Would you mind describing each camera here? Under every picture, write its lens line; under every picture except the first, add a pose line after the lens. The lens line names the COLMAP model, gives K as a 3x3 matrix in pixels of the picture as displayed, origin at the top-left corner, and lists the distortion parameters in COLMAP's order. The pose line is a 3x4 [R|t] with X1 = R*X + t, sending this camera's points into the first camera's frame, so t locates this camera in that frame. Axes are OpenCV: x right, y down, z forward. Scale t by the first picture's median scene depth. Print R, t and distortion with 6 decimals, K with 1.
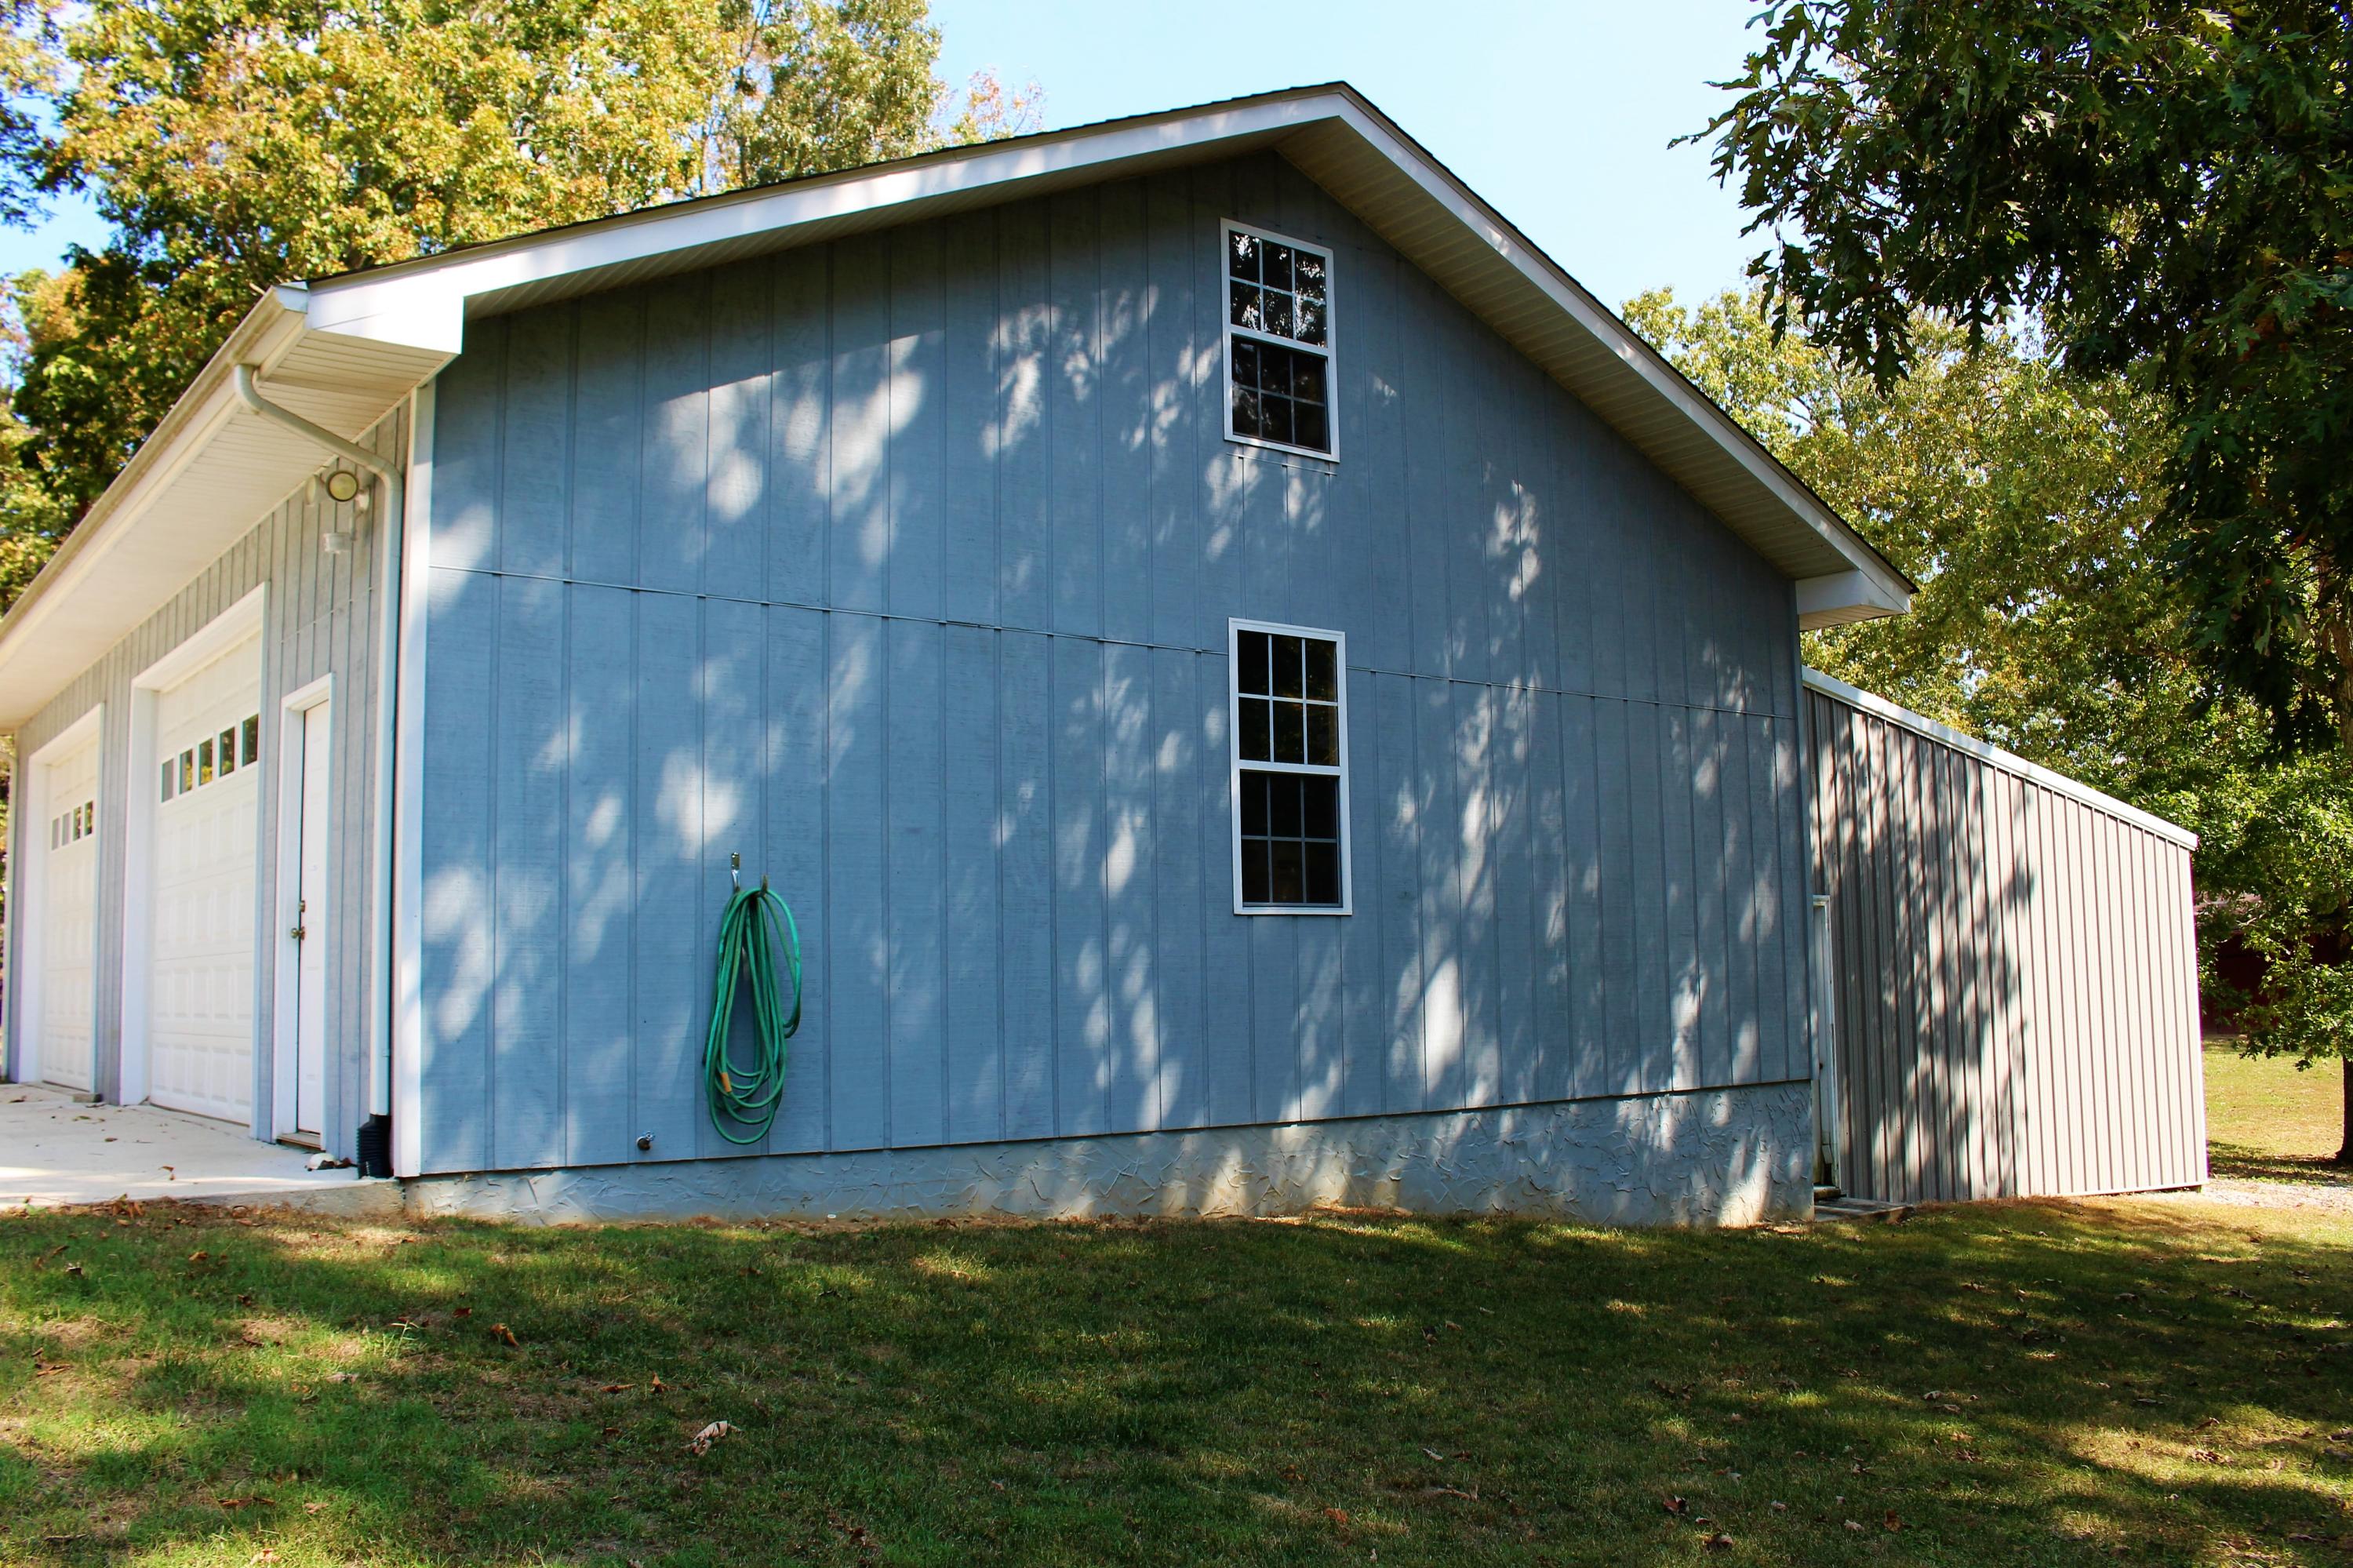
lens RADIAL K [[1968.3, 0, 1176.5], [0, 1968.3, 784.0], [0, 0, 1]] dist [-0.157170, 0.089961]
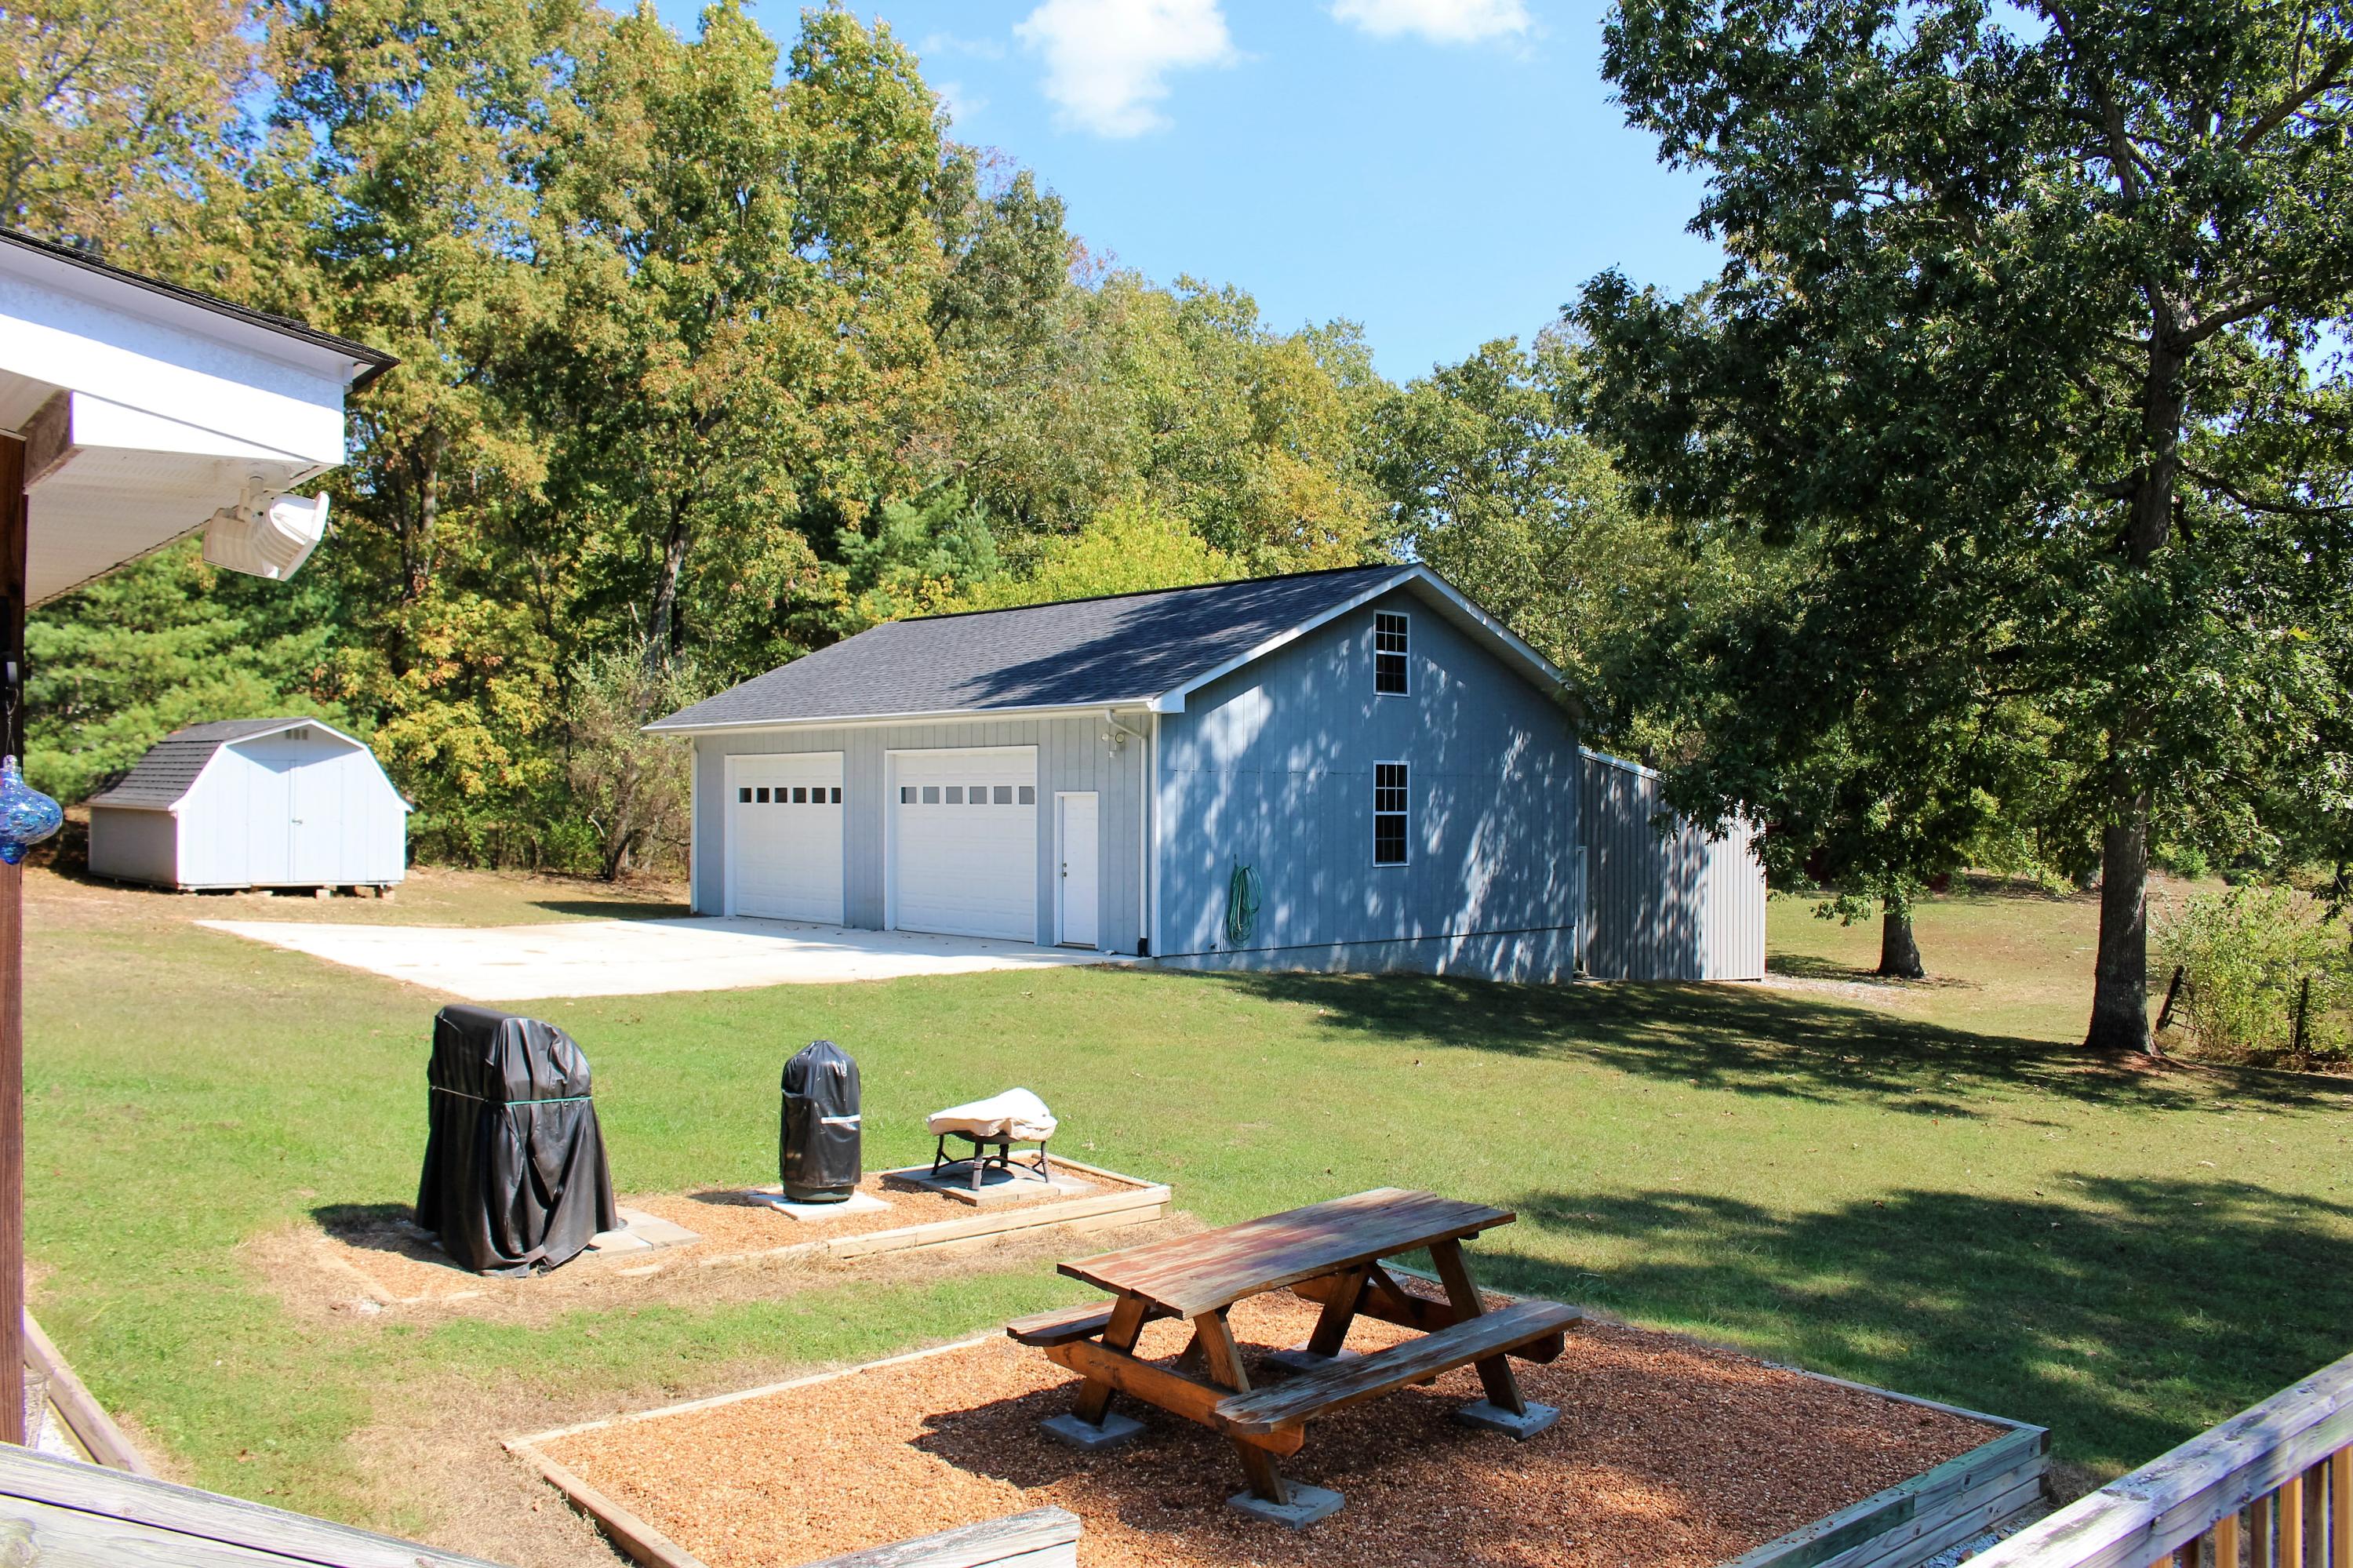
lens RADIAL K [[1968.3, 0, 1176.5], [0, 1968.3, 784.0], [0, 0, 1]] dist [-0.157170, 0.089961]
pose [[0.995047, 0.019090, 0.097551, -0.507588], [-0.028369, 0.995108, 0.094632, -0.298487], [-0.095267, -0.096931, 0.990721, -1.688243]]
